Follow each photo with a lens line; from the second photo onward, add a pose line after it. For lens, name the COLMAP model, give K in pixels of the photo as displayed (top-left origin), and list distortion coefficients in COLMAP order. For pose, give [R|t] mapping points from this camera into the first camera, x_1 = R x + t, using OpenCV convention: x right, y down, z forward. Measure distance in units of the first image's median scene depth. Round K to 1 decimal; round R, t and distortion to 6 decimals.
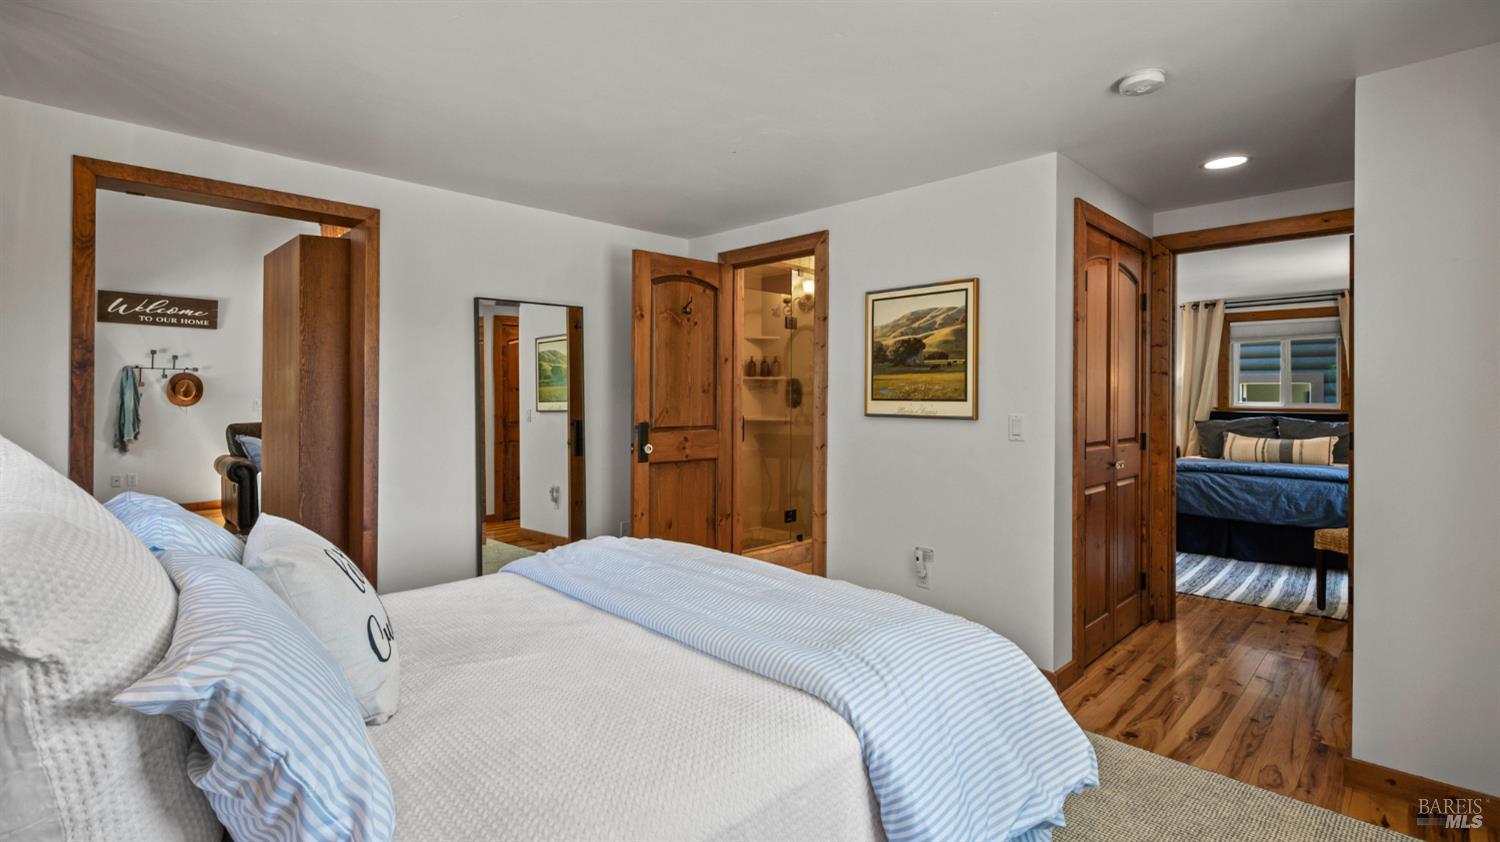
lens RADIAL K [[685.4, 0, 753.7], [0, 685.4, 377.2], [0, 0, 1]] dist [0.002098, -0.000036]
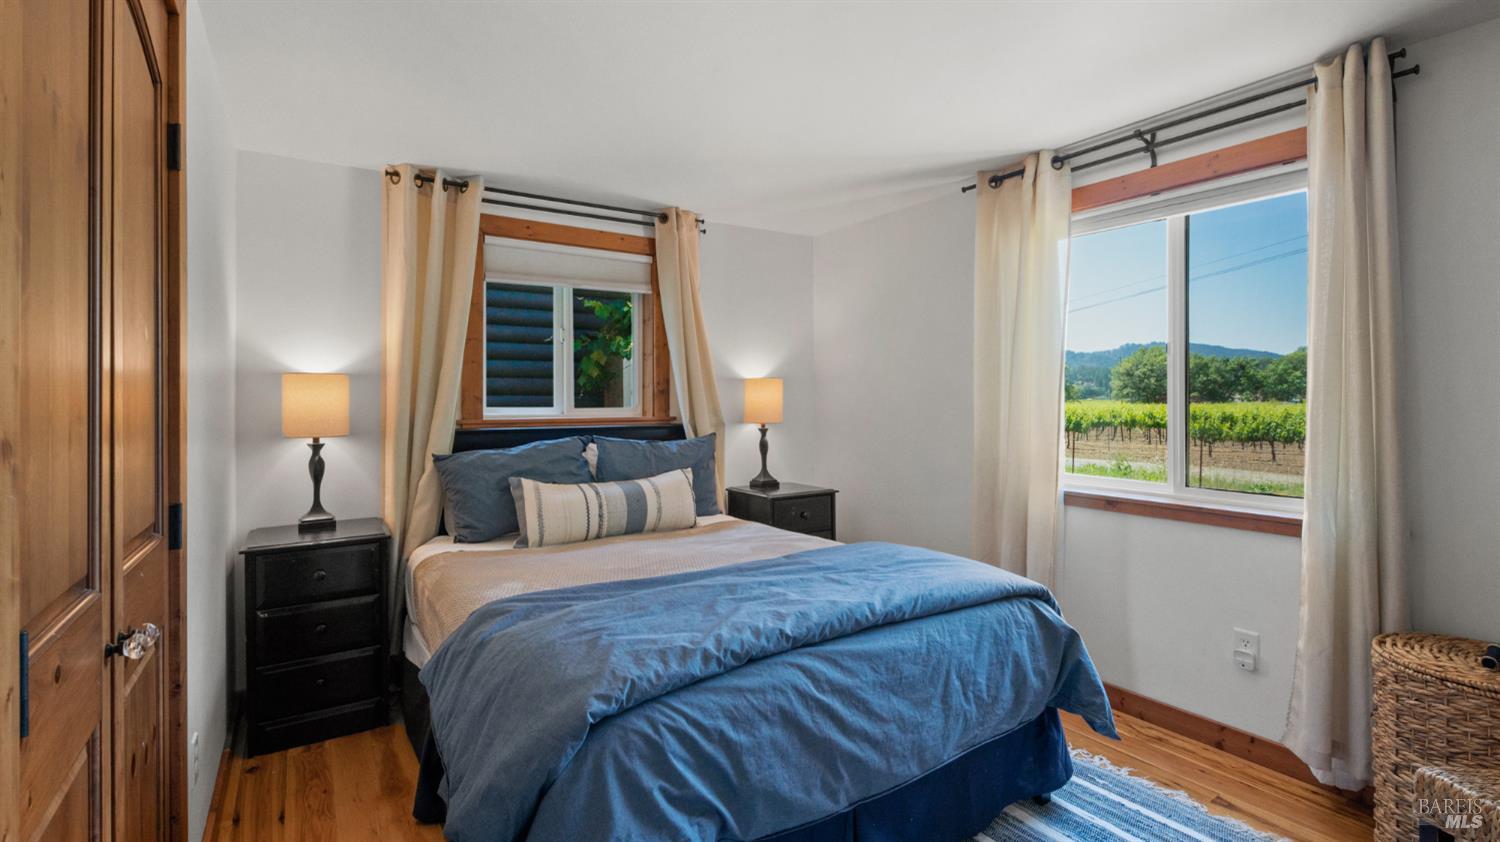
lens RADIAL K [[685.4, 0, 753.7], [0, 685.4, 377.2], [0, 0, 1]] dist [0.002098, -0.000036]
pose [[0.191923, 0.020079, 0.981205, 0.312307], [-0.026279, 0.999537, -0.015314, 0.020938], [-0.981058, -0.022846, 0.192362, 0.819408]]
